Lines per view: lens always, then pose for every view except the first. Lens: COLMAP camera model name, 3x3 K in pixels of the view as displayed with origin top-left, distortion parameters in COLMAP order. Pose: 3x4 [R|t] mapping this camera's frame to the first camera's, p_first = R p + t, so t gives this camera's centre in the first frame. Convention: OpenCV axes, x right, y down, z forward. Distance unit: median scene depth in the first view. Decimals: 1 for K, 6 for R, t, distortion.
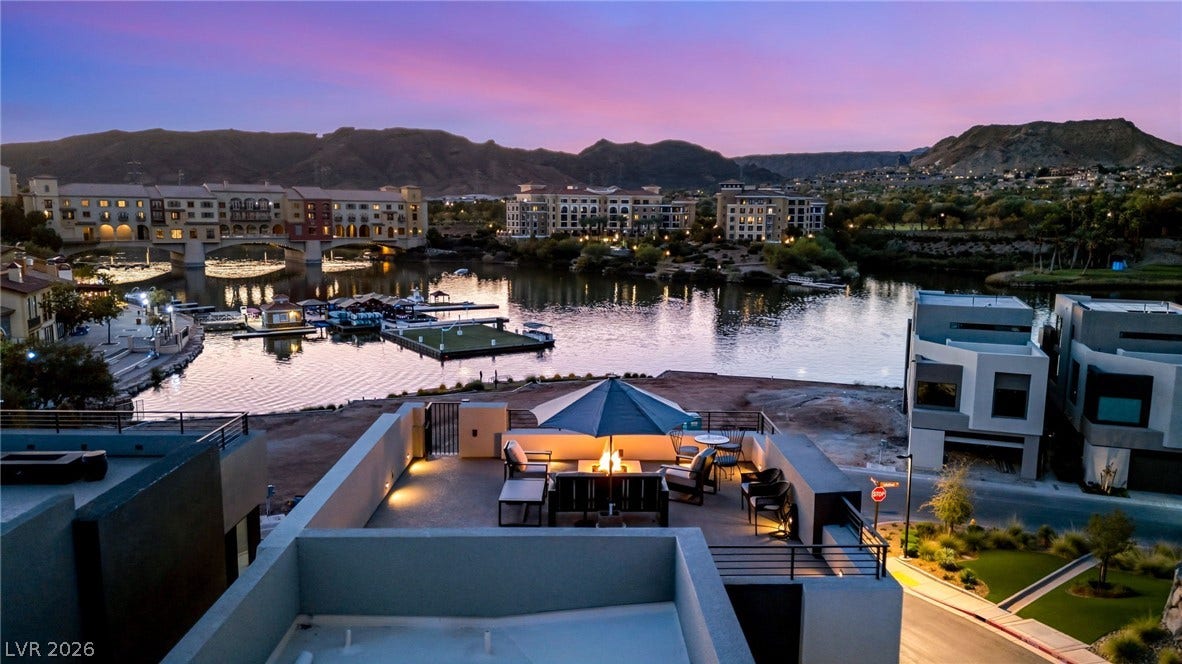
lens RADIAL K [[826.7, 0, 594.1], [0, 826.7, 338.3], [0, 0, 1]] dist [0.080639, -0.083824]
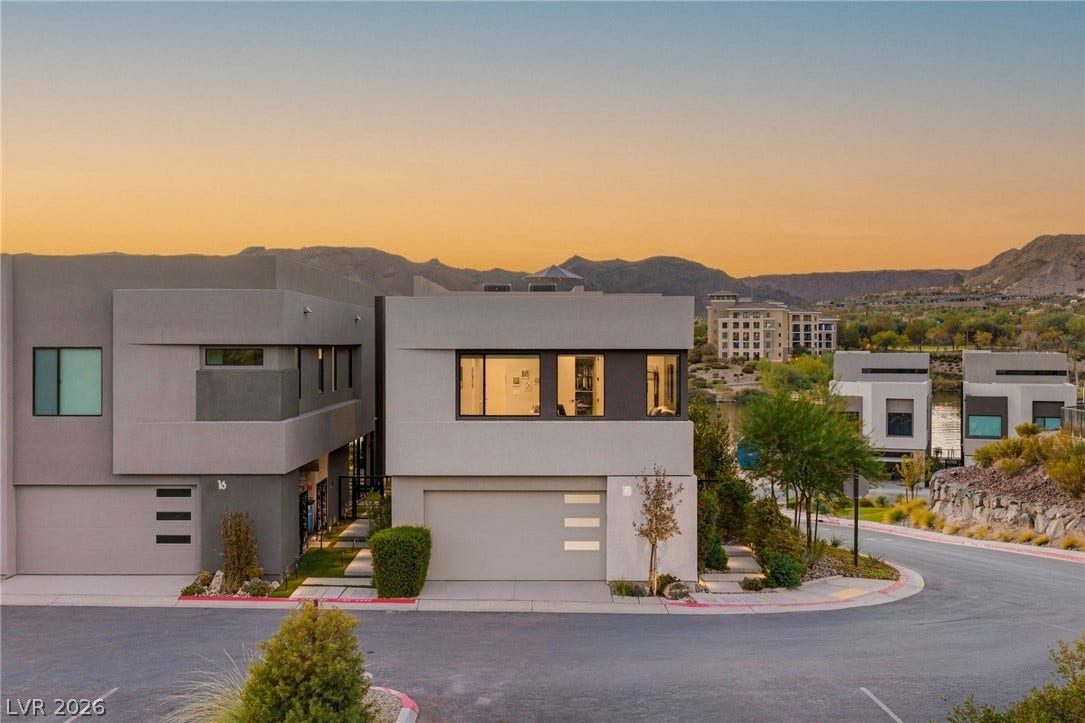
lens RADIAL K [[1093.4, 0, 542.5], [0, 1093.4, 361.5], [0, 0, 1]] dist [-0.006559, -0.002782]
pose [[0.999718, -0.010546, -0.021257, 0.002934], [0.007454, 0.990036, -0.140616, 0.038713], [0.022528, 0.140418, 0.989836, -0.109984]]
